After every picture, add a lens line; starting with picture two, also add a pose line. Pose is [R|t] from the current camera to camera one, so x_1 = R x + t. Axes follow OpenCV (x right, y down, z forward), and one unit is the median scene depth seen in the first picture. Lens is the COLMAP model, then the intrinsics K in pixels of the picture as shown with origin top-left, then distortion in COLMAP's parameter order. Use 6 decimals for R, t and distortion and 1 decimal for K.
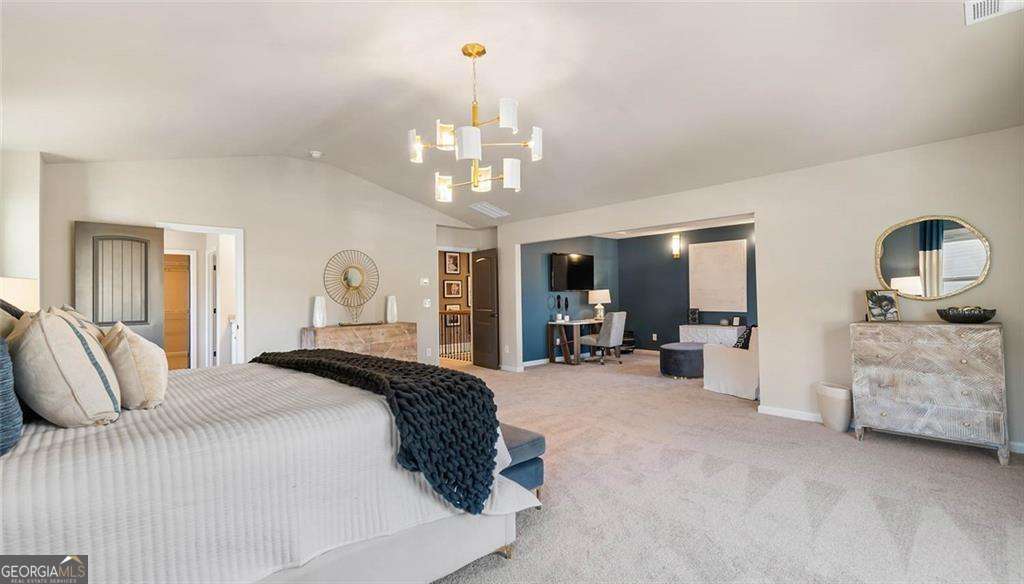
lens RADIAL K [[469.1, 0, 516.0], [0, 469.1, 292.7], [0, 0, 1]] dist [0.001942, -0.000337]
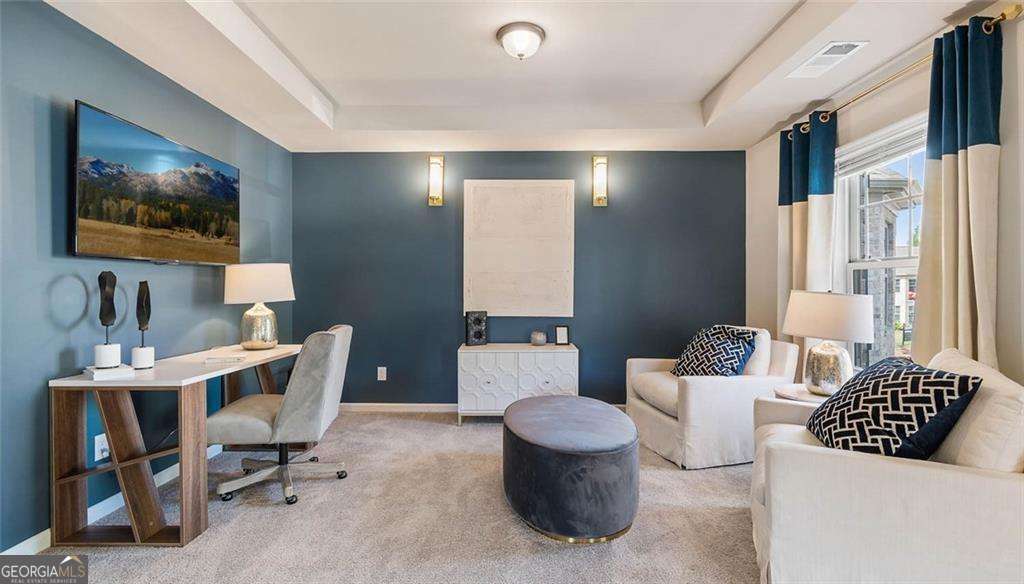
lens RADIAL K [[469.1, 0, 521.2], [0, 469.1, 288.6], [0, 0, 1]] dist [0.001942, -0.000337]
pose [[0.689065, 0.013296, 0.724577, 0.059554], [-0.015253, 0.999876, -0.003842, 0.011584], [-0.724539, -0.008404, 0.689183, 0.643985]]
